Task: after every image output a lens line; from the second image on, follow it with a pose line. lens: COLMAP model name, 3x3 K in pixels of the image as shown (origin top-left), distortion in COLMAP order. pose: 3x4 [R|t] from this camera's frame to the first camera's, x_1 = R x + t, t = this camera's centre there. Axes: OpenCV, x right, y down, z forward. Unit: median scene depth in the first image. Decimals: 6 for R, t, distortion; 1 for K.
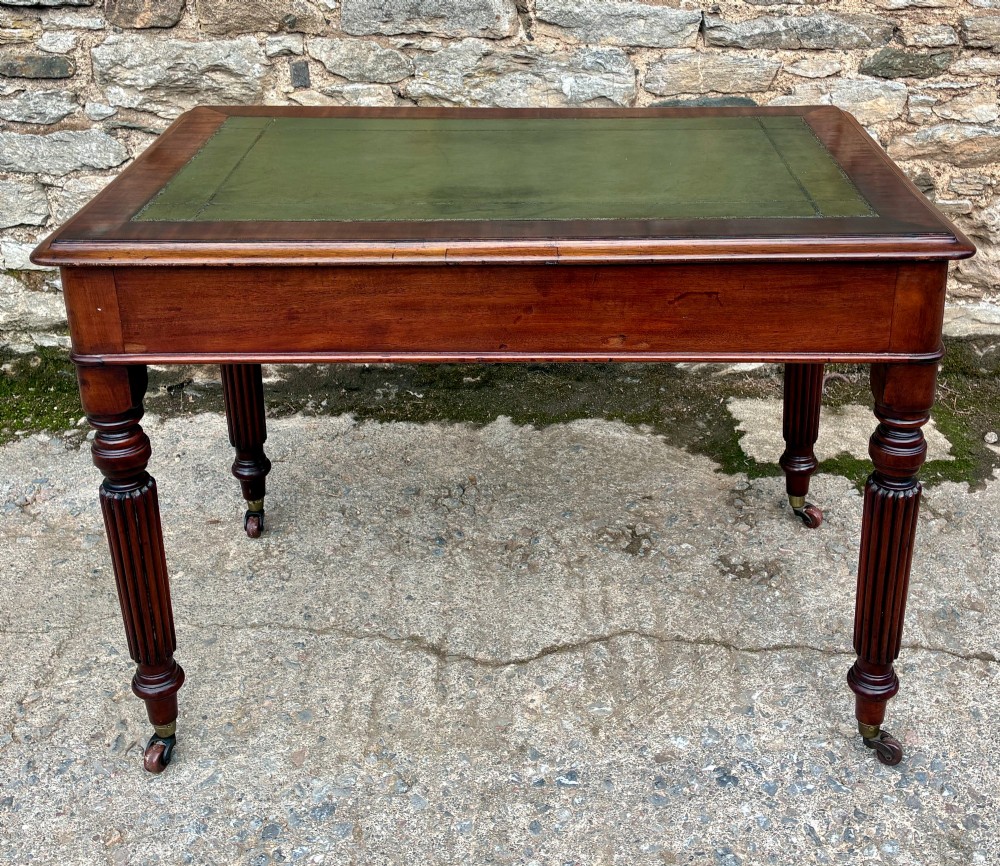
lens RADIAL K [[1250.9, 0, 560.9], [0, 1250.9, 286.9], [0, 0, 1]] dist [0.015628, 0.000000]
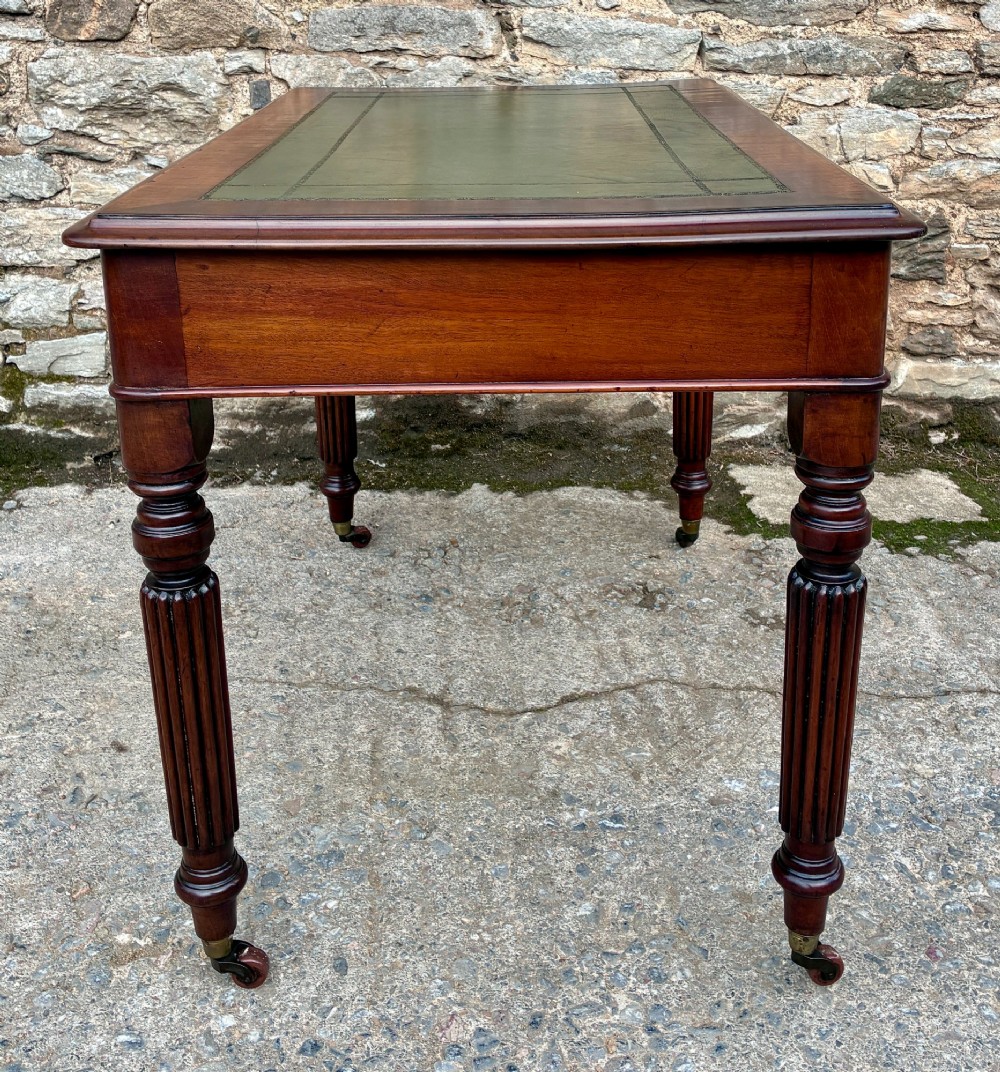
lens RADIAL K [[1362.0, 0, 508.5], [0, 1362.0, 354.8], [0, 0, 1]] dist [0.018291, 0.000000]
pose [[0.998865, 0.000779, 0.047617, -0.079703], [0.003973, 0.995017, -0.099622, 0.121152], [-0.047457, 0.099698, 0.993885, 0.032492]]
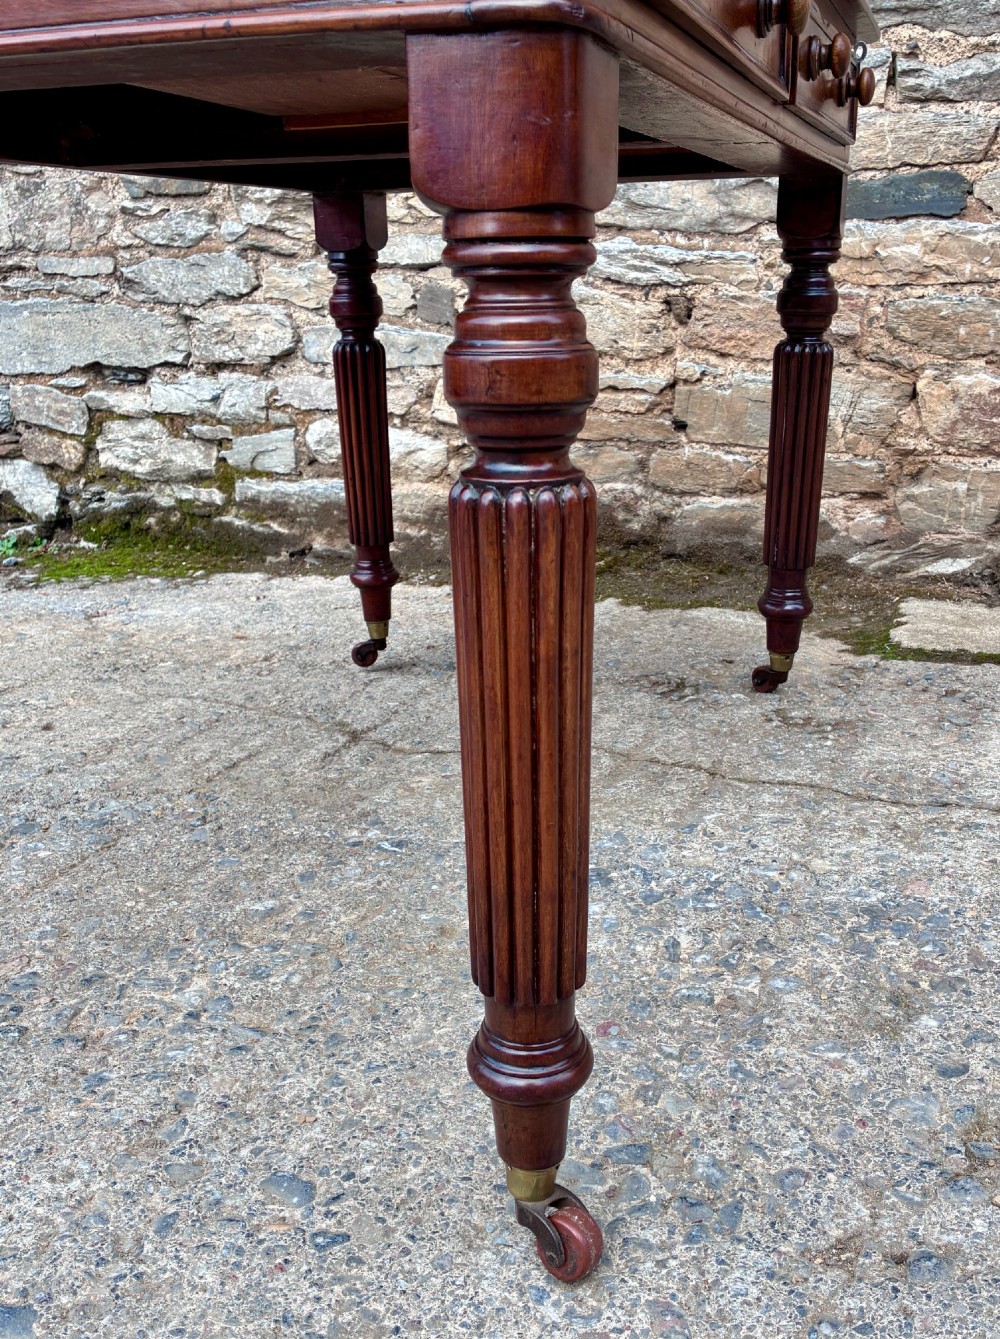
lens RADIAL K [[1227.5, 0, 527.0], [0, 1227.5, 707.8], [0, 0, 1]] dist [0.011847, 0.000000]
pose [[0.915588, 0.098970, -0.389748, 0.249025], [-0.124192, 0.991452, -0.039986, 0.240625], [0.382460, 0.085014, 0.920053, 0.271051]]
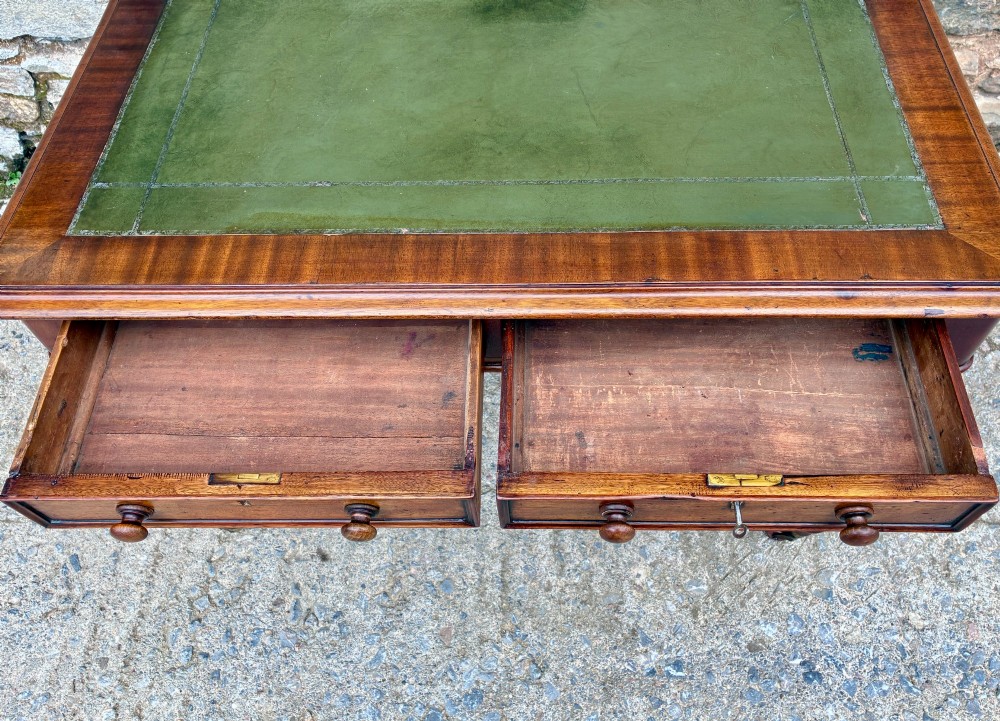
lens RADIAL K [[812.0, 0, 506.8], [0, 812.0, 348.2], [0, 0, 1]] dist [0.023817, -0.016188]
pose [[0.998748, 0.017371, -0.046919, -0.088770], [0.010905, 0.839665, 0.542996, -0.204942], [0.048829, -0.542827, 0.838424, 0.369822]]
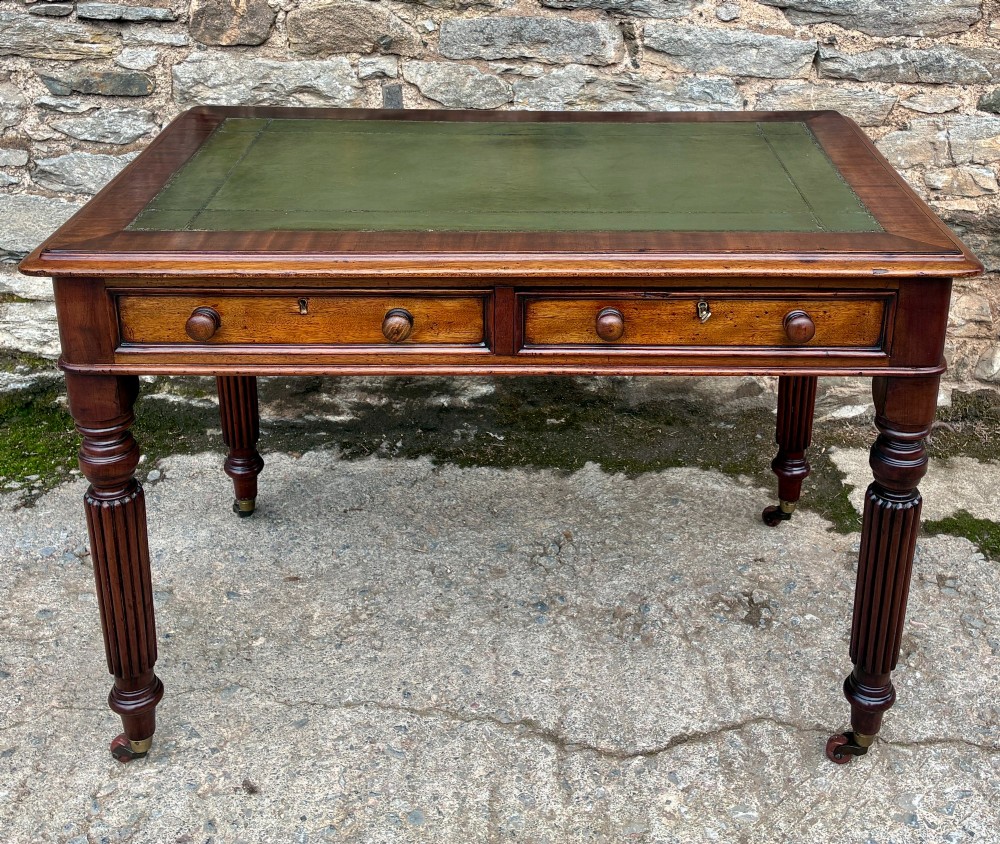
lens RADIAL K [[1230.4, 0, 569.0], [0, 1230.4, 235.1], [0, 0, 1]] dist [0.024980, 0.000000]
pose [[0.999664, 0.021083, 0.015108, -0.090622], [-0.020297, 0.998520, -0.050466, -0.022728], [-0.016149, 0.050142, 0.998612, 0.075731]]
